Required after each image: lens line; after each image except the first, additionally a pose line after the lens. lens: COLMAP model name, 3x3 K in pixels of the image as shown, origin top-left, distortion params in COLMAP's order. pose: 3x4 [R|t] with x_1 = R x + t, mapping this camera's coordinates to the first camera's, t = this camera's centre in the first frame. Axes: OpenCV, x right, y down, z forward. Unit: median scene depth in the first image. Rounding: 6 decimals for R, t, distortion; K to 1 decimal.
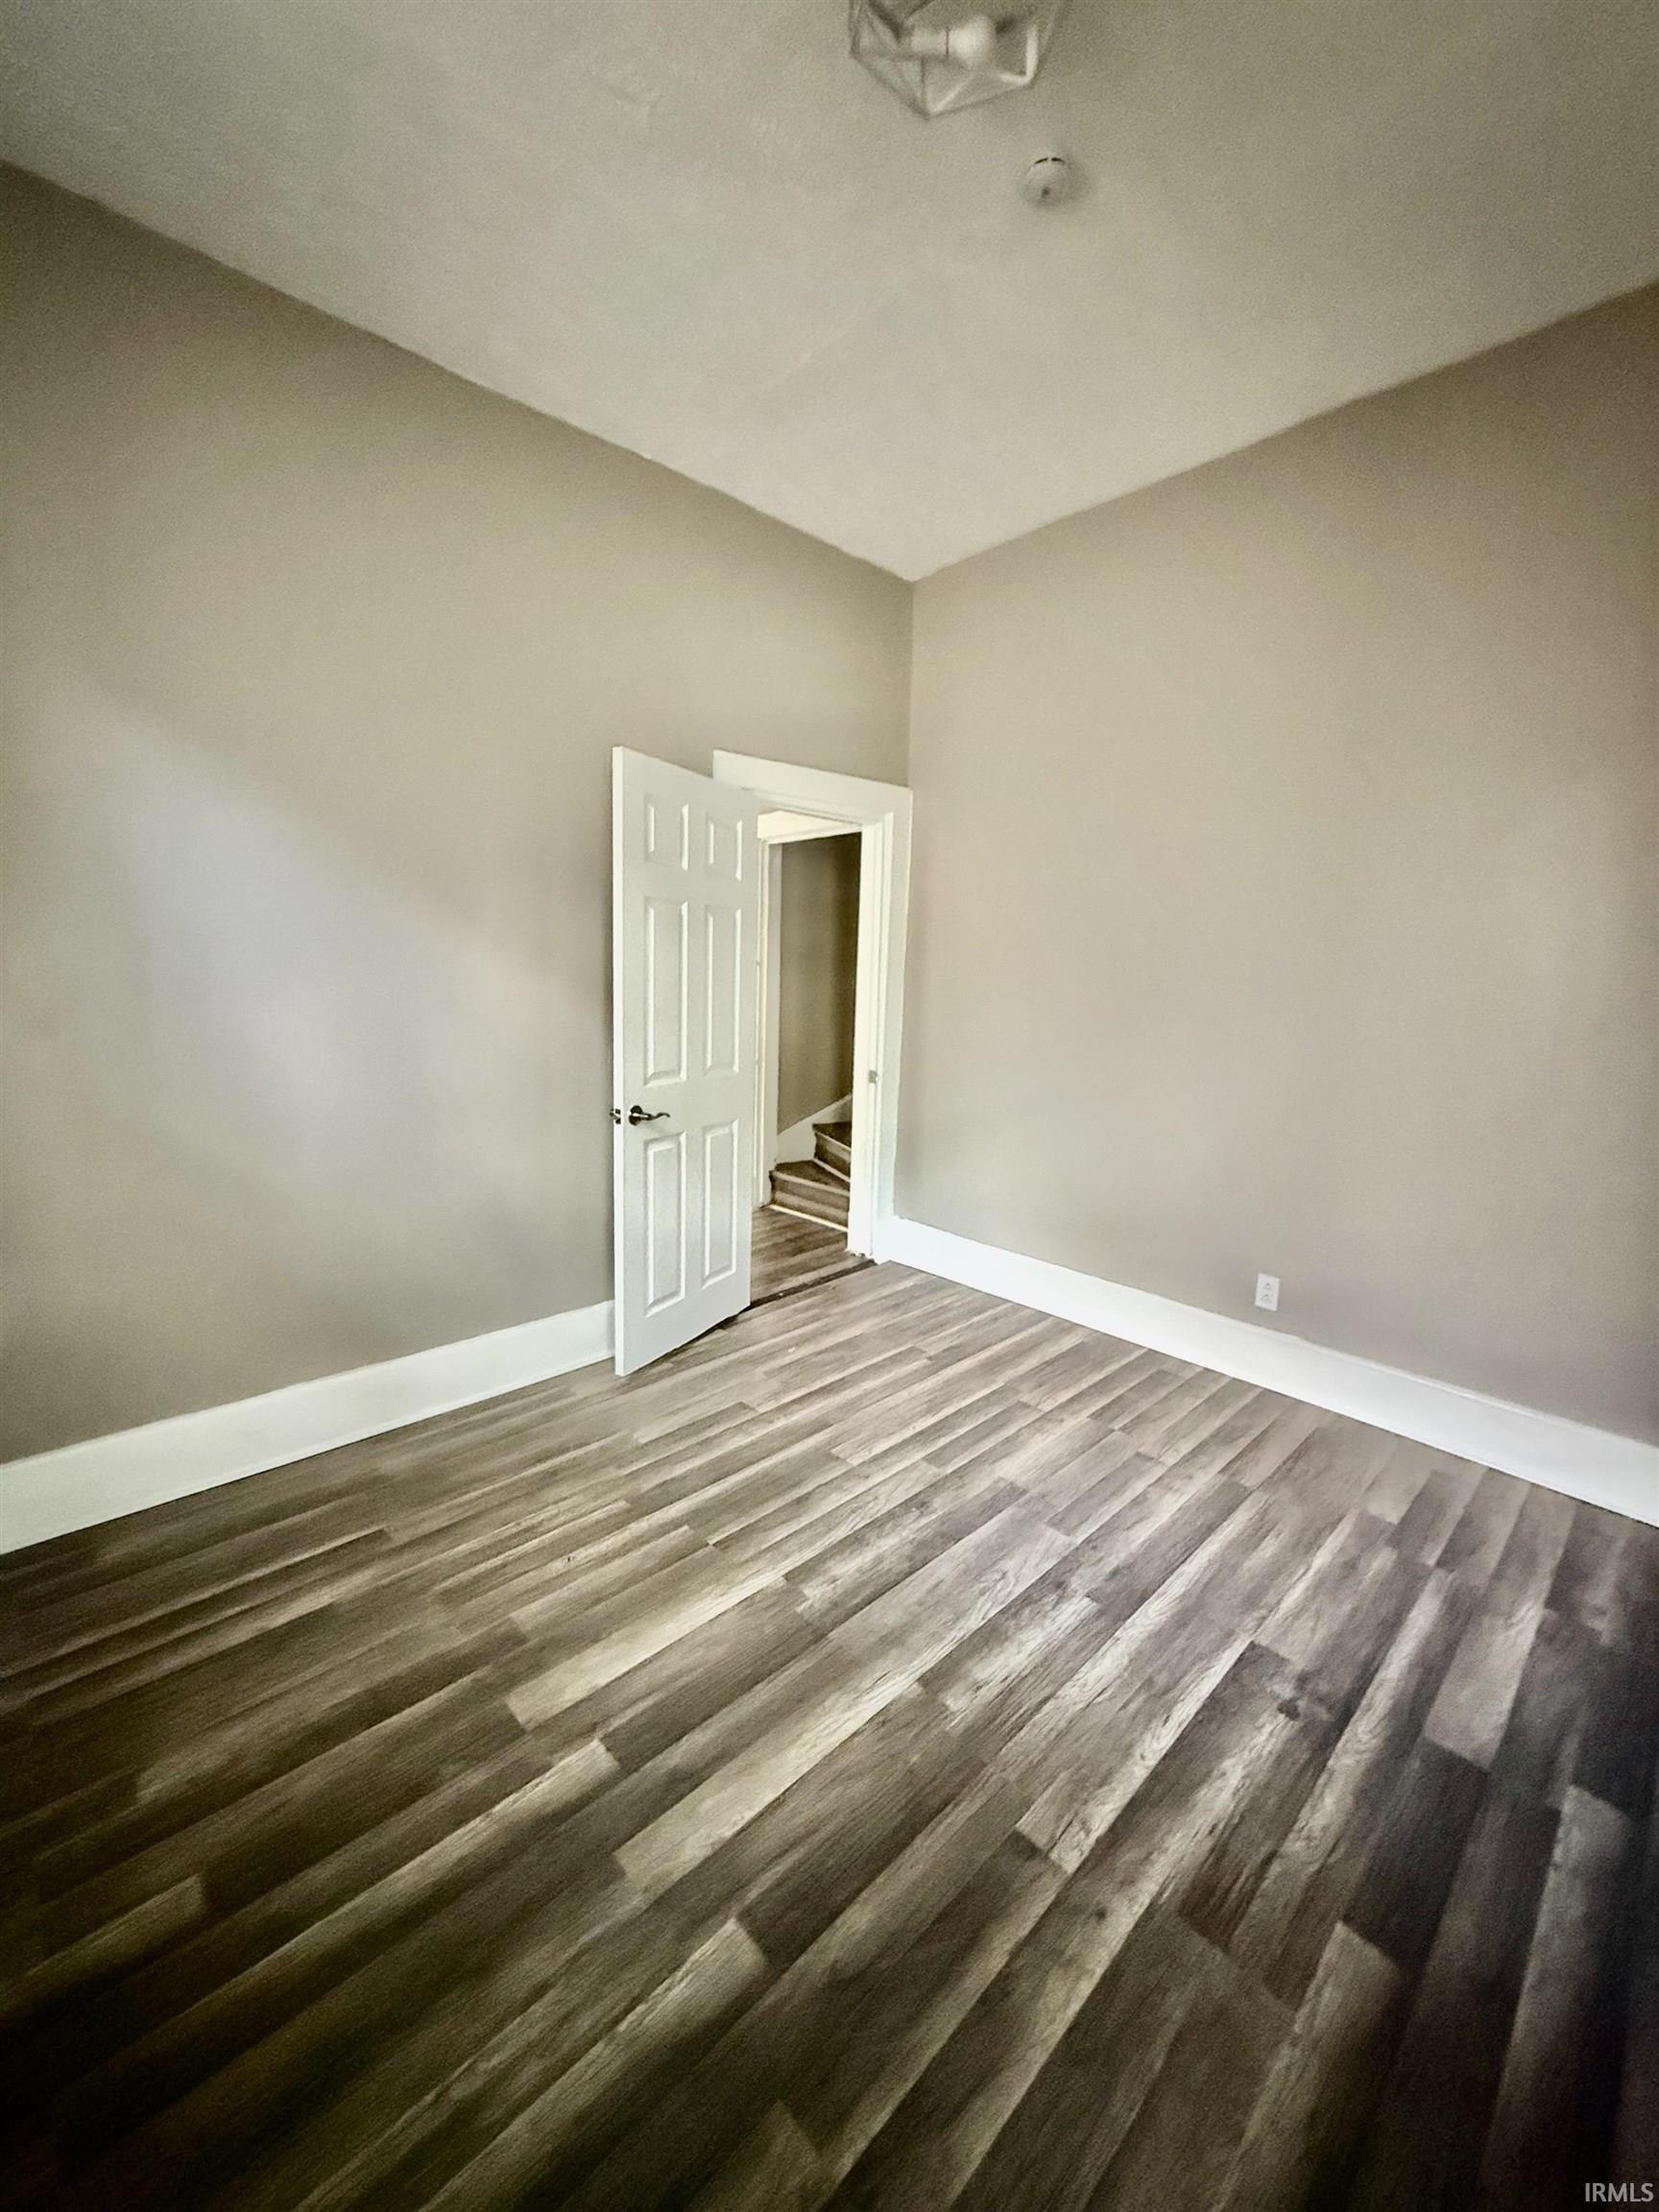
lens RADIAL K [[880.8, 0, 831.5], [0, 880.8, 1100.9], [0, 0, 1]] dist [0.000021, 0.000074]
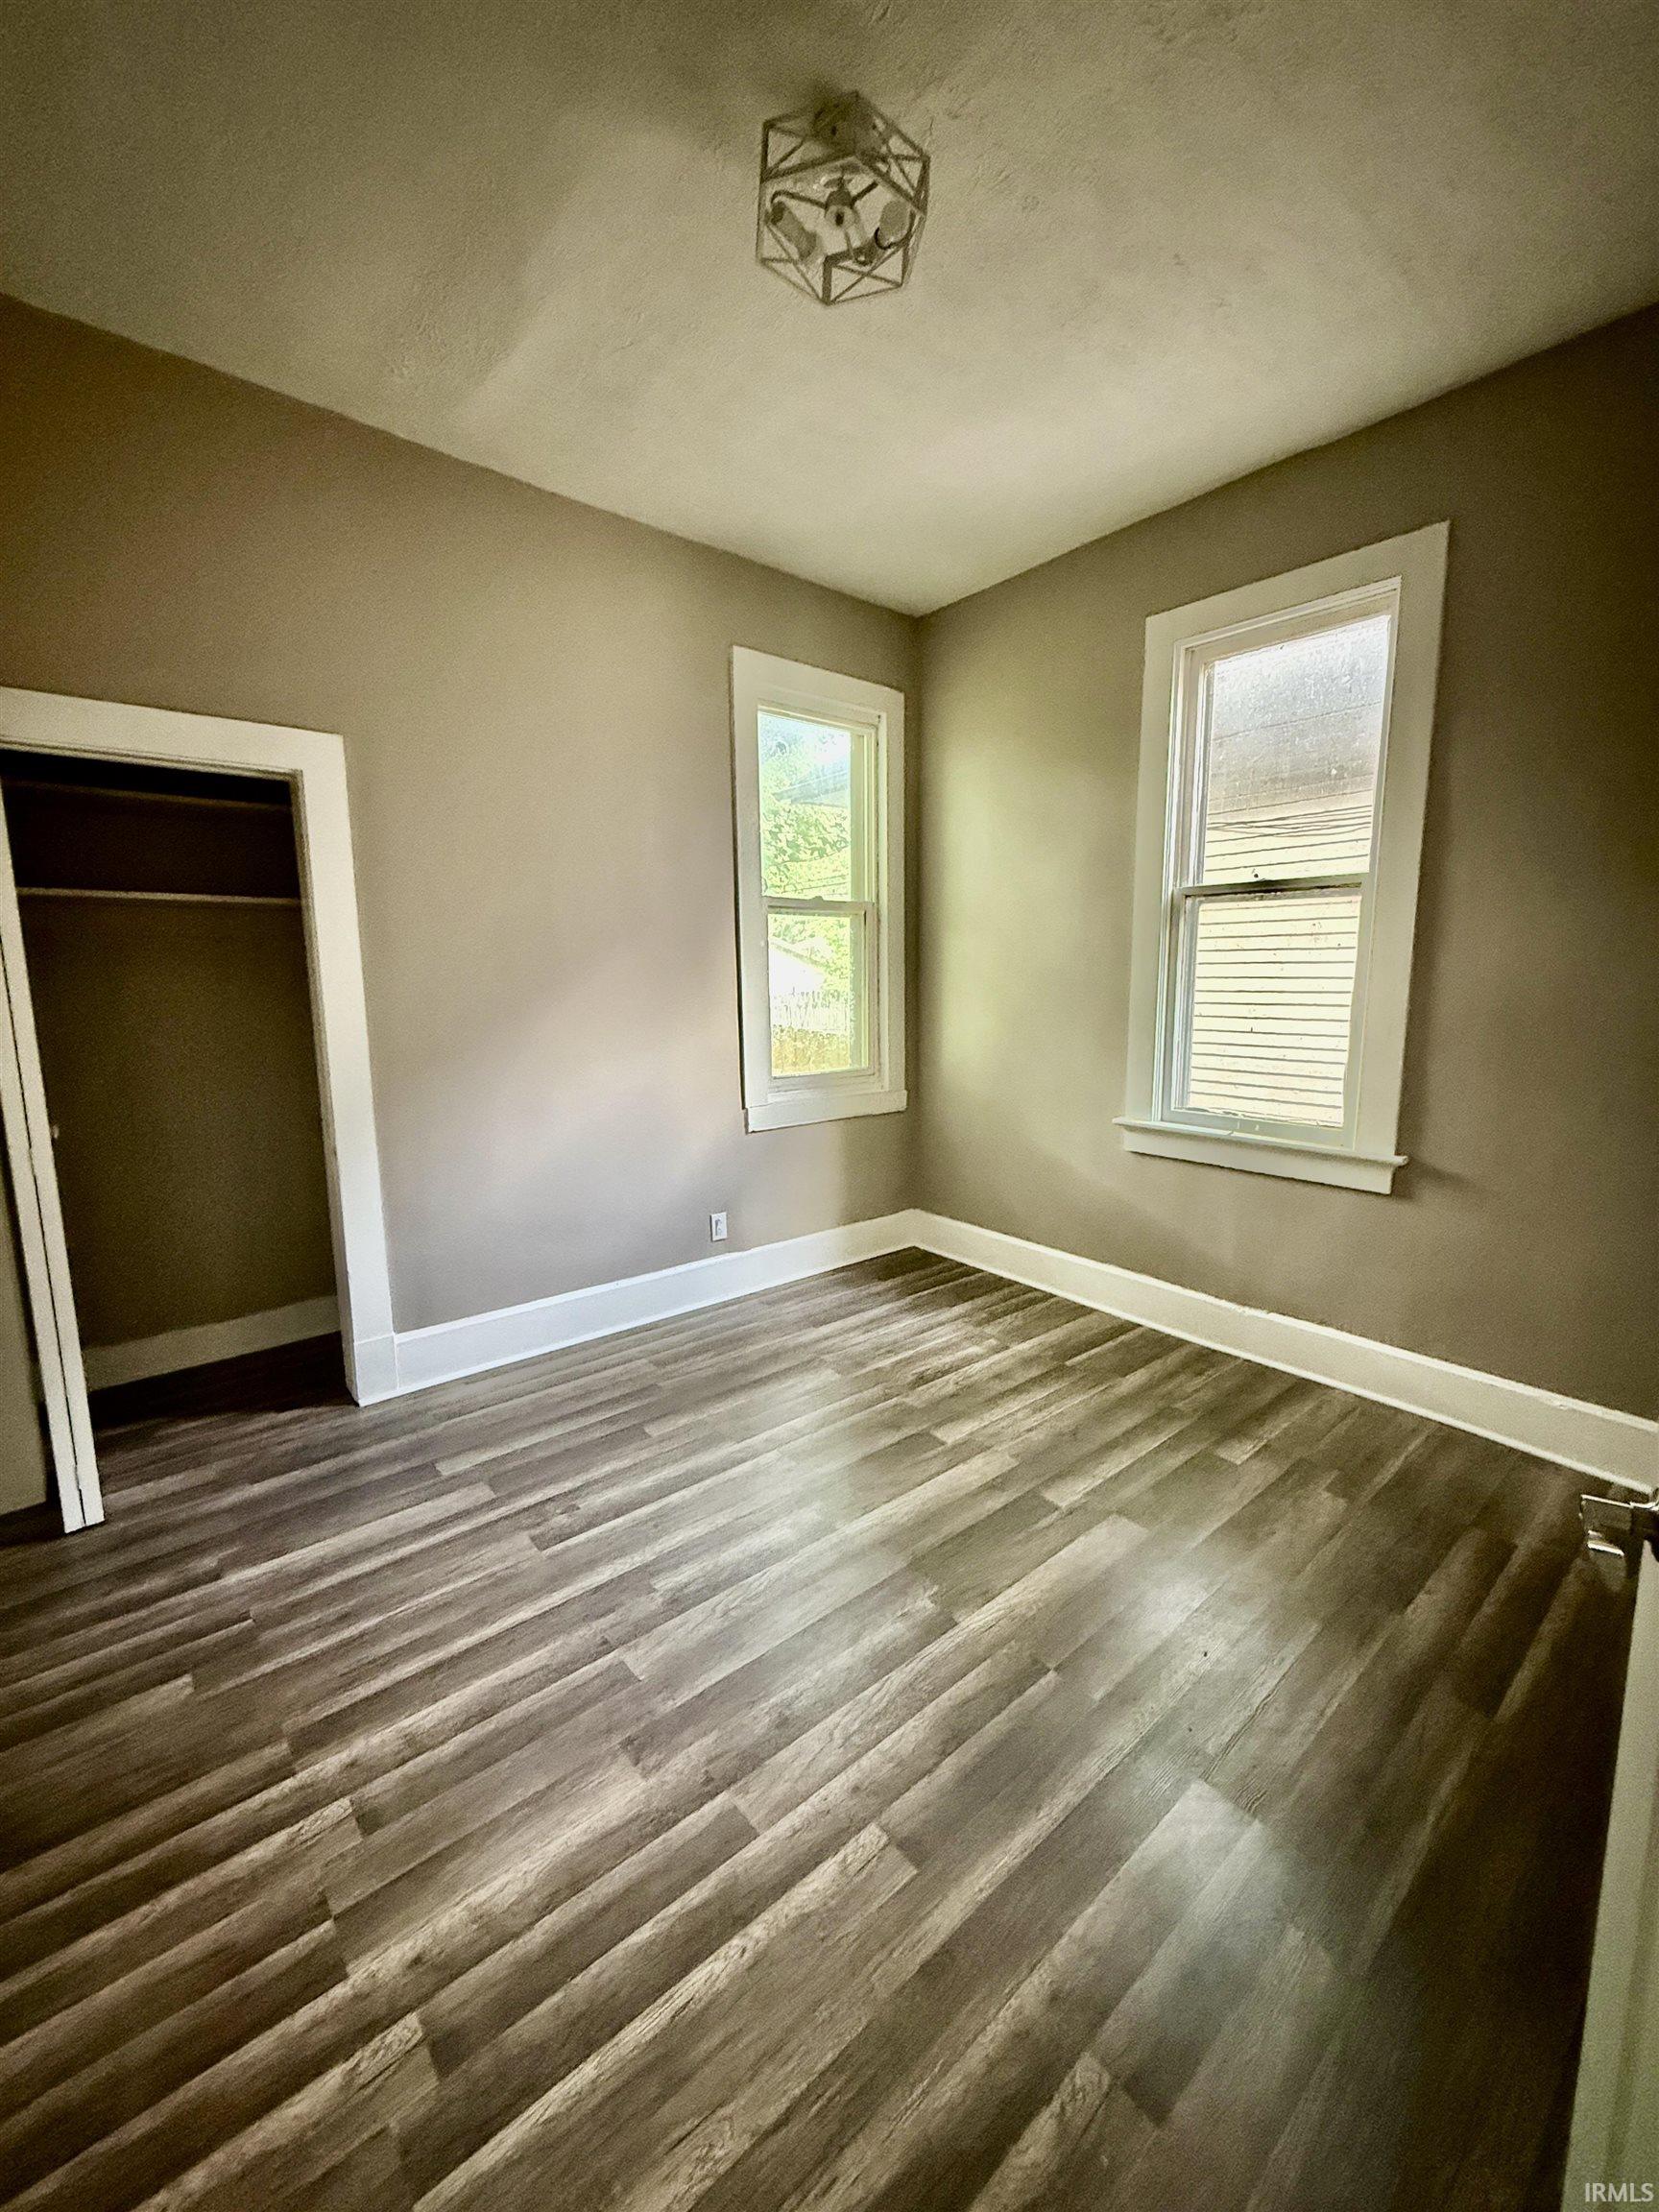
lens RADIAL K [[880.8, 0, 831.5], [0, 880.8, 1100.9], [0, 0, 1]] dist [0.000021, 0.000074]
pose [[-0.997759, -0.029438, 0.060089, 0.040798], [-0.010382, 0.955256, 0.295597, -0.278487], [-0.066102, 0.294311, -0.953421, 1.760755]]
